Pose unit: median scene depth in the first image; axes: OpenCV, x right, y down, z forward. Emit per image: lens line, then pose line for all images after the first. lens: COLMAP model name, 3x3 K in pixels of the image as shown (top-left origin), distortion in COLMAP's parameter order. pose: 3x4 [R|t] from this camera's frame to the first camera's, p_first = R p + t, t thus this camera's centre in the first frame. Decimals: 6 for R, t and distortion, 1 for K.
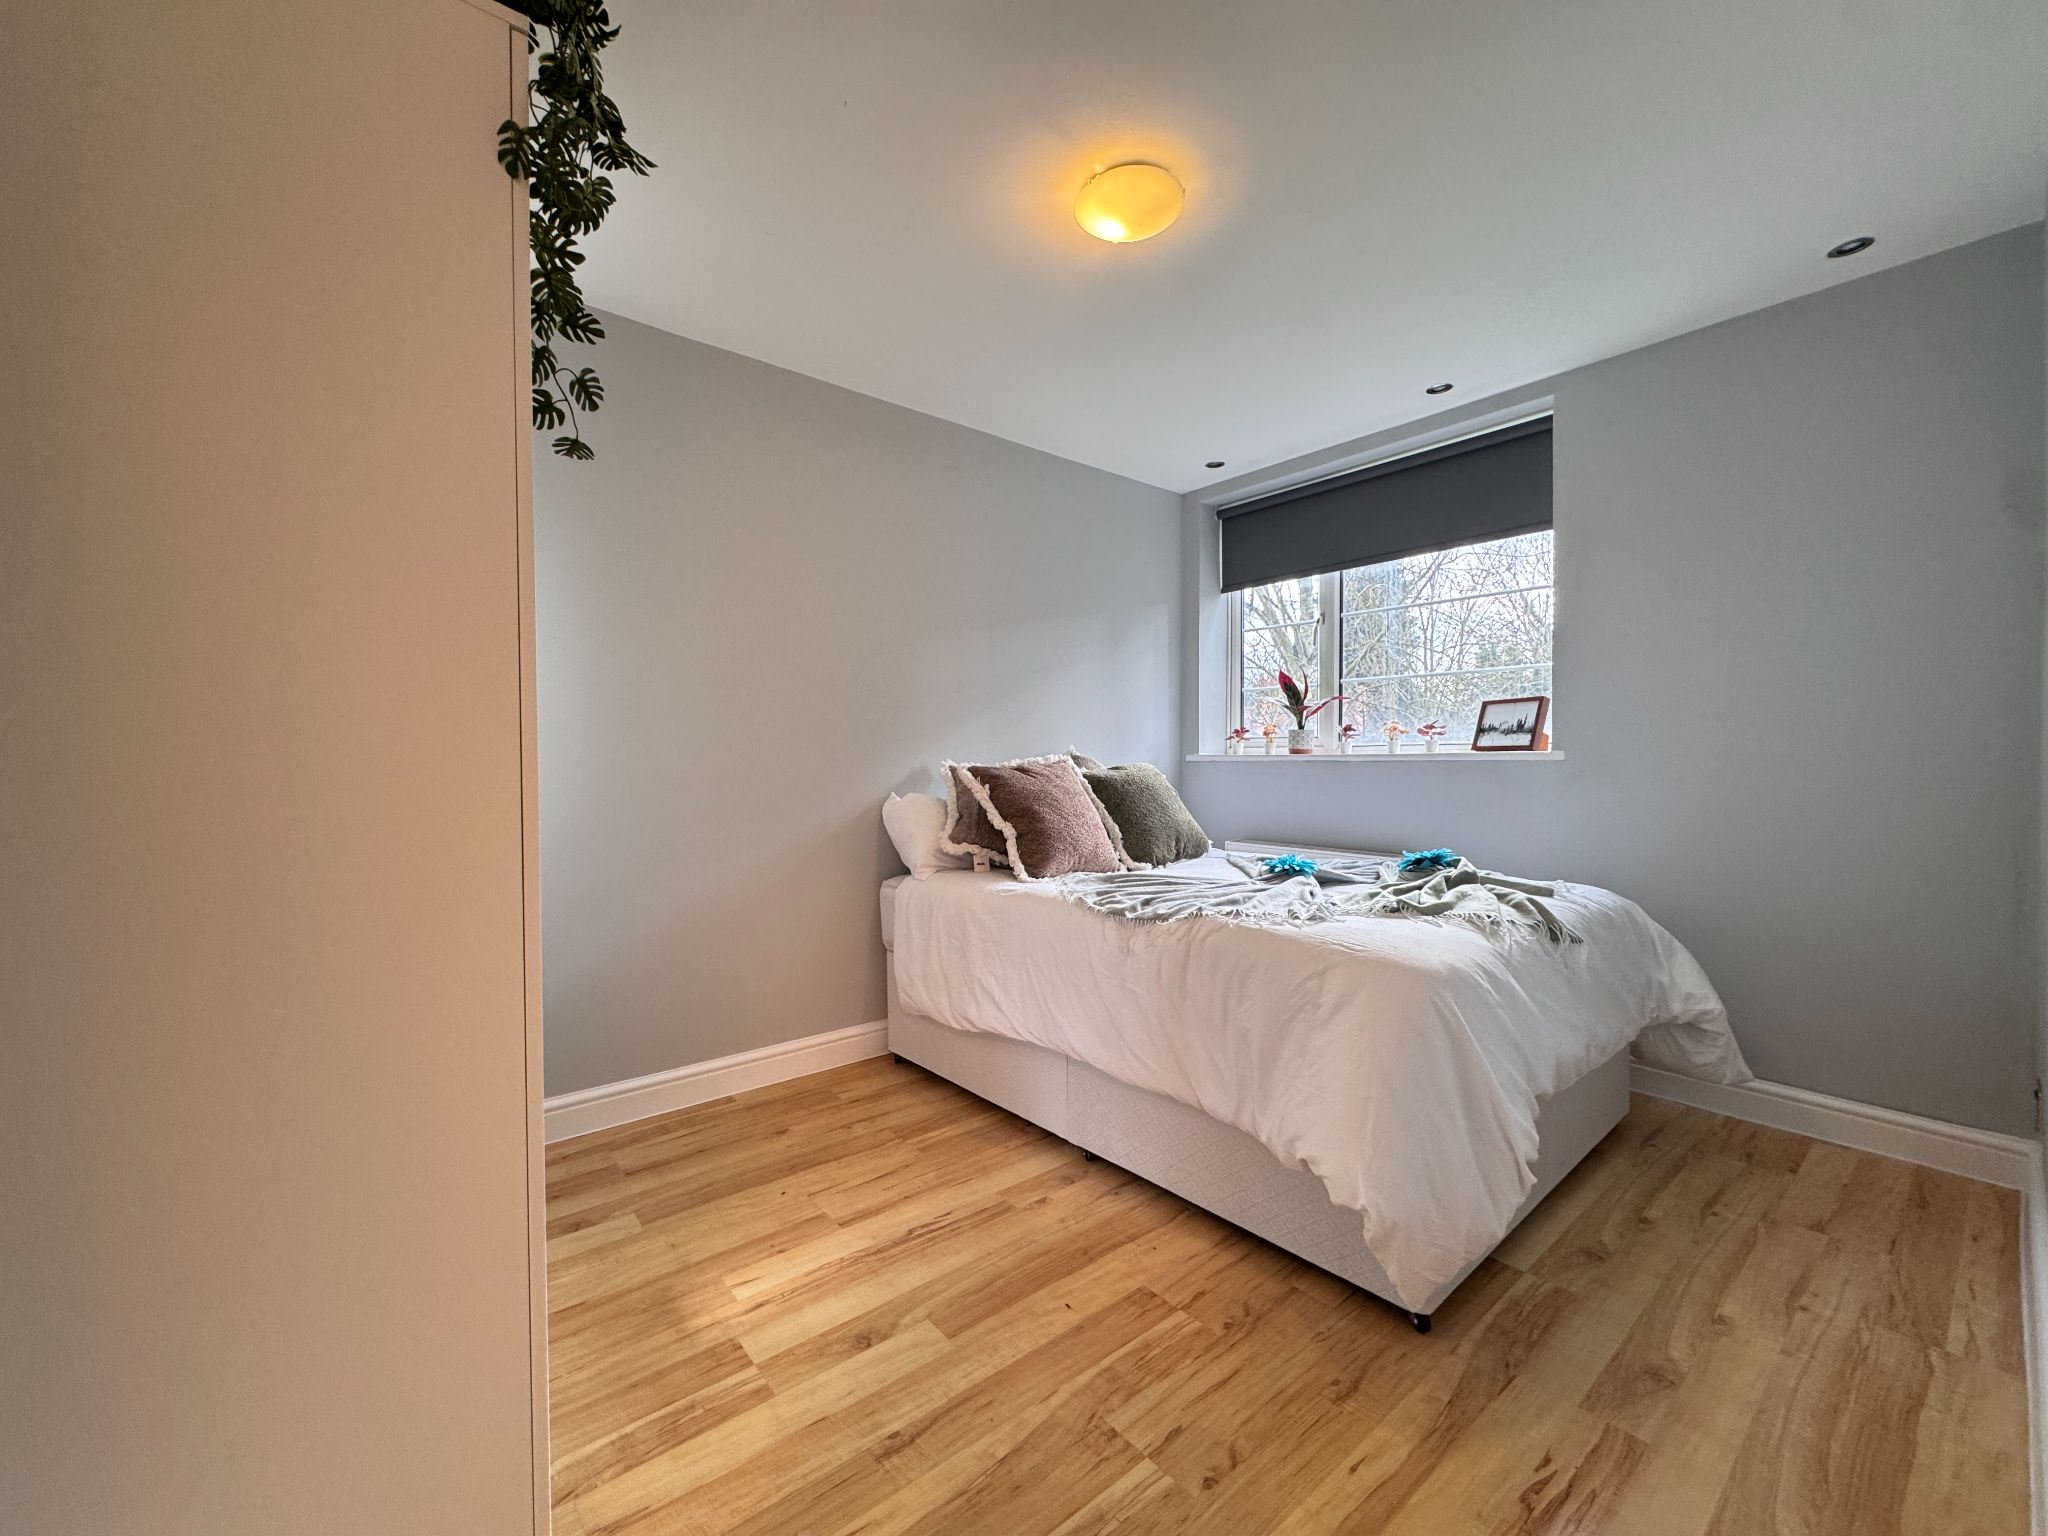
lens RADIAL K [[812.2, 0, 1024.0], [0, 812.2, 768.0], [0, 0, 1]] dist [-0.000412, 0.000110]
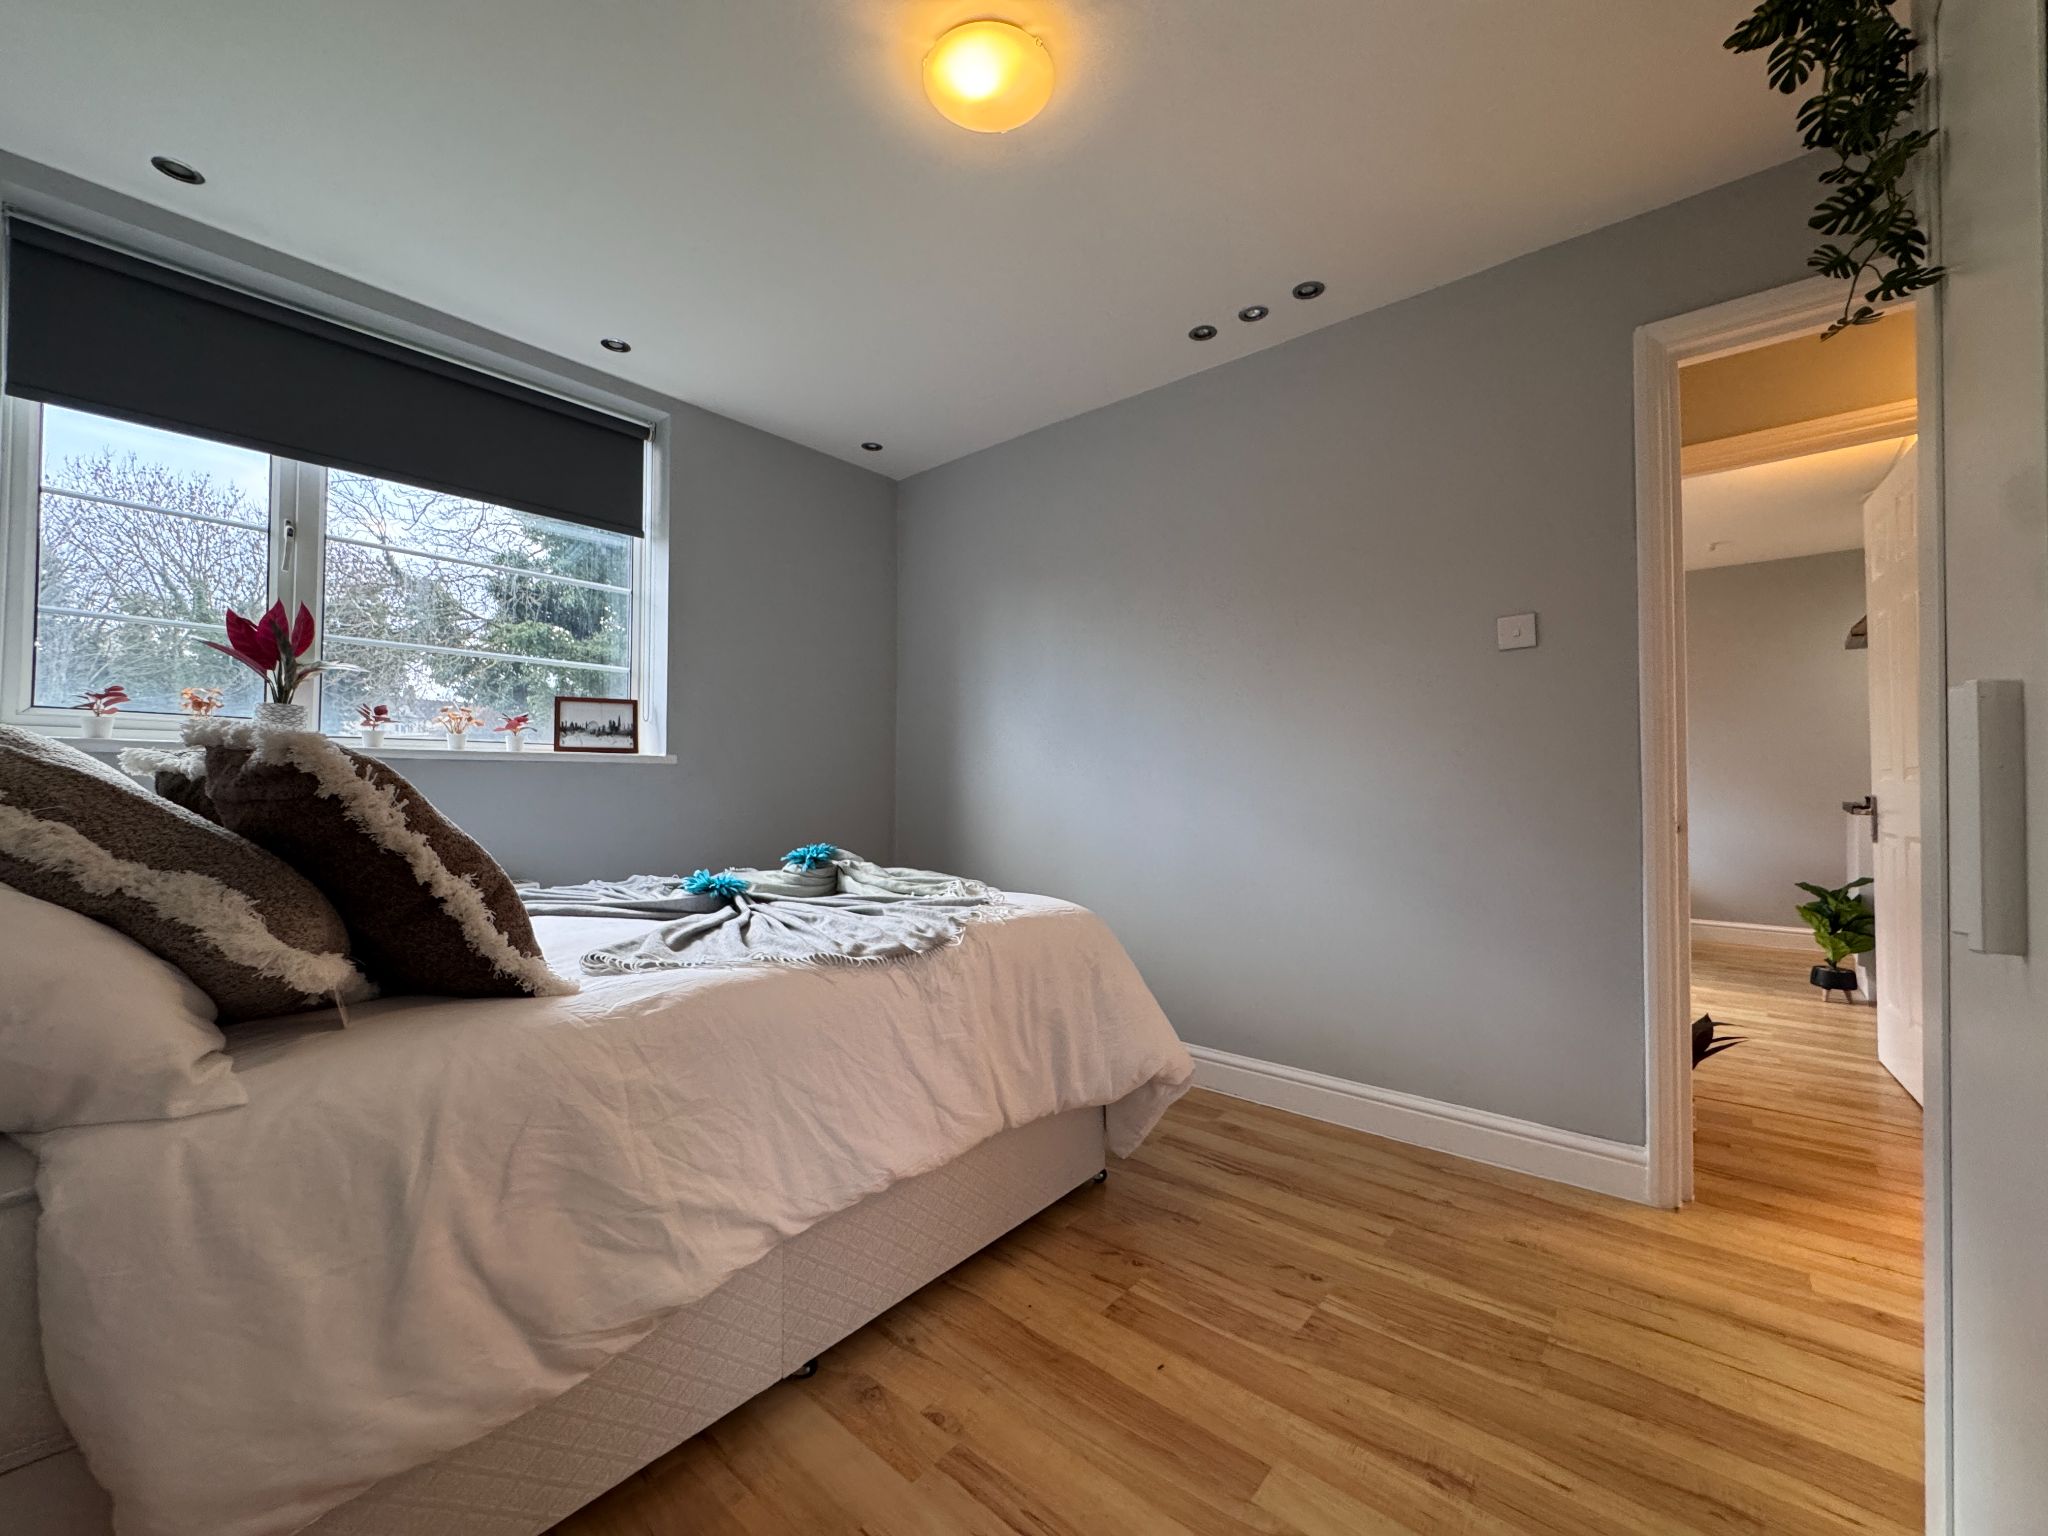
lens RADIAL K [[822.4, 0, 1024.0], [0, 822.4, 768.0], [0, 0, 1]] dist [-0.001606, -0.000151]
pose [[-0.165769, 0.020409, 0.985953, -0.654175], [0.006968, 0.999785, -0.019524, 0.027952], [-0.986140, 0.003634, -0.165875, 1.046772]]
